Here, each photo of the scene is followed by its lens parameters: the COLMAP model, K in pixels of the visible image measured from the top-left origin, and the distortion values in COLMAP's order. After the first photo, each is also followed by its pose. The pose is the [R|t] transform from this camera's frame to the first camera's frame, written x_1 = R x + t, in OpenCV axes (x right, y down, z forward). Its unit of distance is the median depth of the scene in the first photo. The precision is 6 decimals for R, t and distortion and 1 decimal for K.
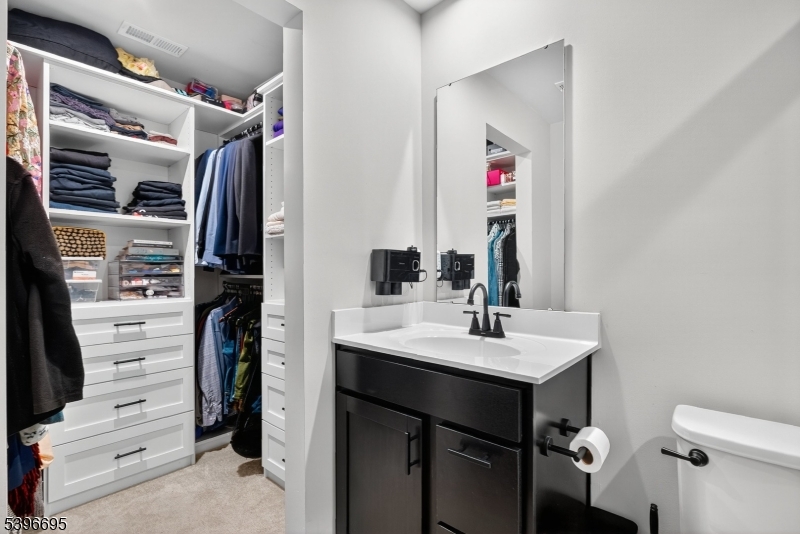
lens RADIAL K [[368.0, 0, 399.8], [0, 368.0, 269.5], [0, 0, 1]] dist [-0.011604, 0.002680]
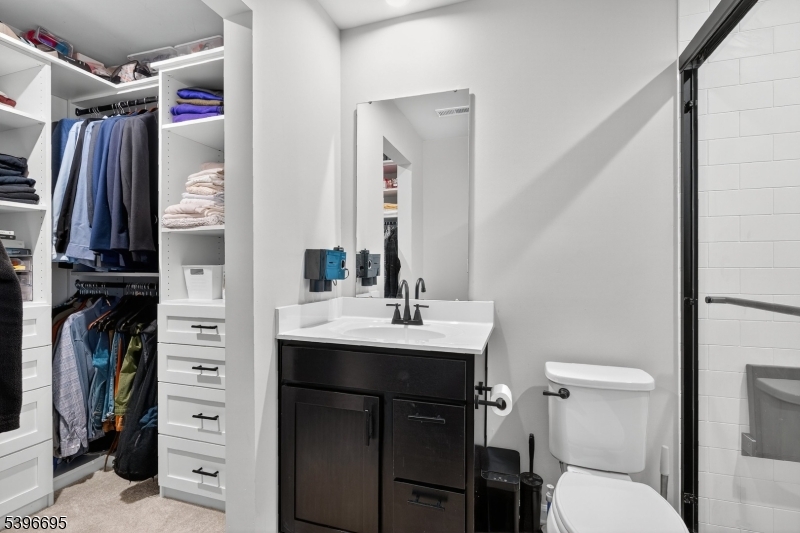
lens RADIAL K [[368.0, 0, 400.9], [0, 368.0, 267.5], [0, 0, 1]] dist [-0.011604, 0.002680]
pose [[0.915177, 0.002834, 0.403042, -0.192953], [-0.006000, 0.999960, 0.006592, -0.007438], [-0.403007, -0.008451, 0.915158, -0.056526]]
